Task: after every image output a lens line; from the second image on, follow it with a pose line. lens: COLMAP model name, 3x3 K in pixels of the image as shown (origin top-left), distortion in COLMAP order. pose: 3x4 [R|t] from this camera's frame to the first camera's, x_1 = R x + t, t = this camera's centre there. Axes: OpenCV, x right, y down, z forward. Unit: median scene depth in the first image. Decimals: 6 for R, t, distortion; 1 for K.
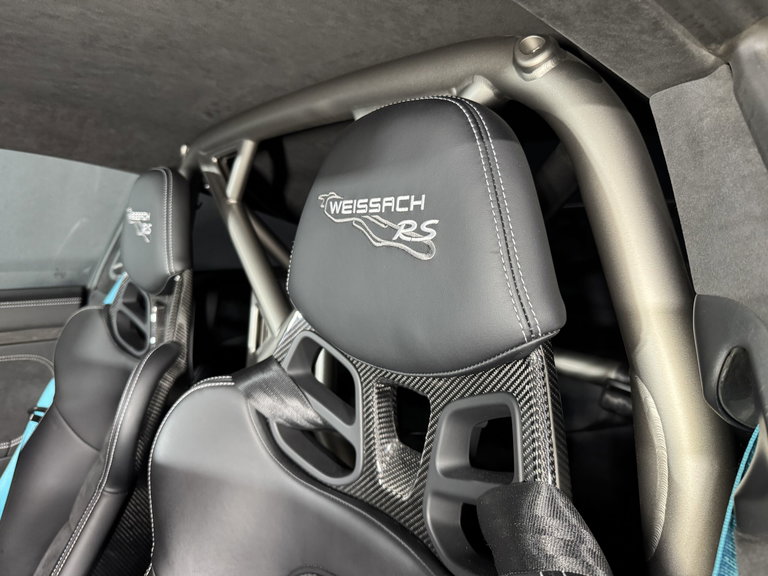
lens RADIAL K [[531.4, 0, 384.0], [0, 531.4, 288.0], [0, 0, 1]] dist [0.093419, -0.148613]
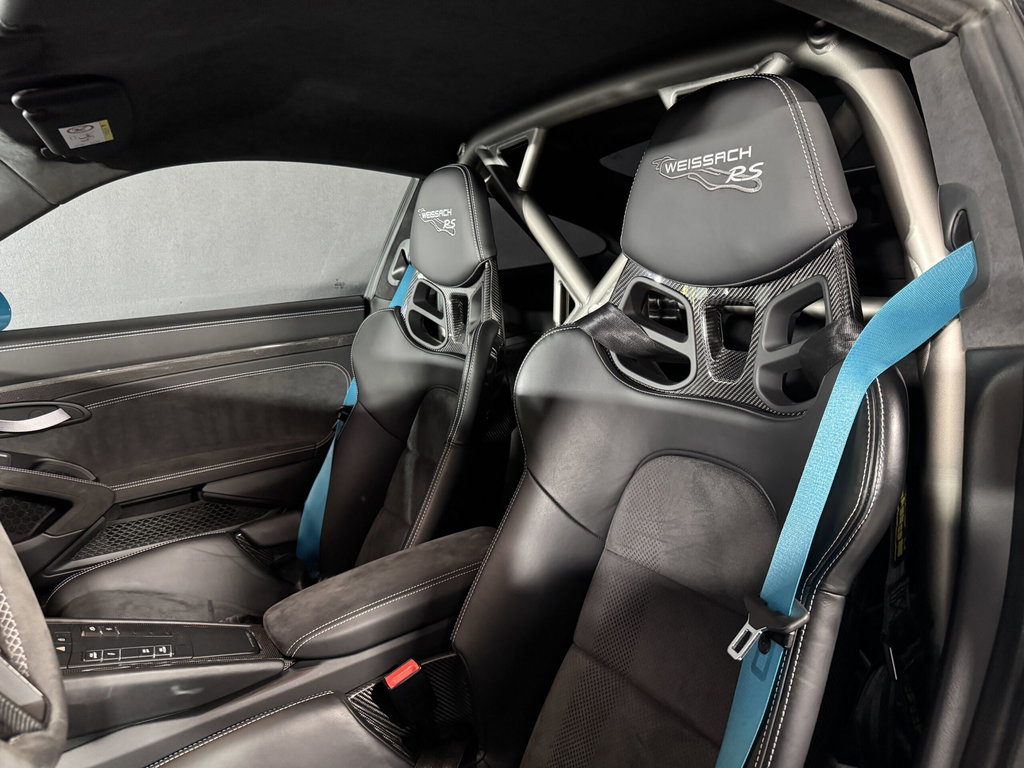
lens RADIAL K [[751.0, 0, 505.7], [0, 751.0, 408.5], [0, 0, 1]] dist [0.005319, -0.011015]
pose [[0.992525, -0.068091, -0.101277, -0.386252], [0.076848, 0.993392, 0.085243, 0.277119], [0.094803, -0.092389, 0.991200, -1.032431]]
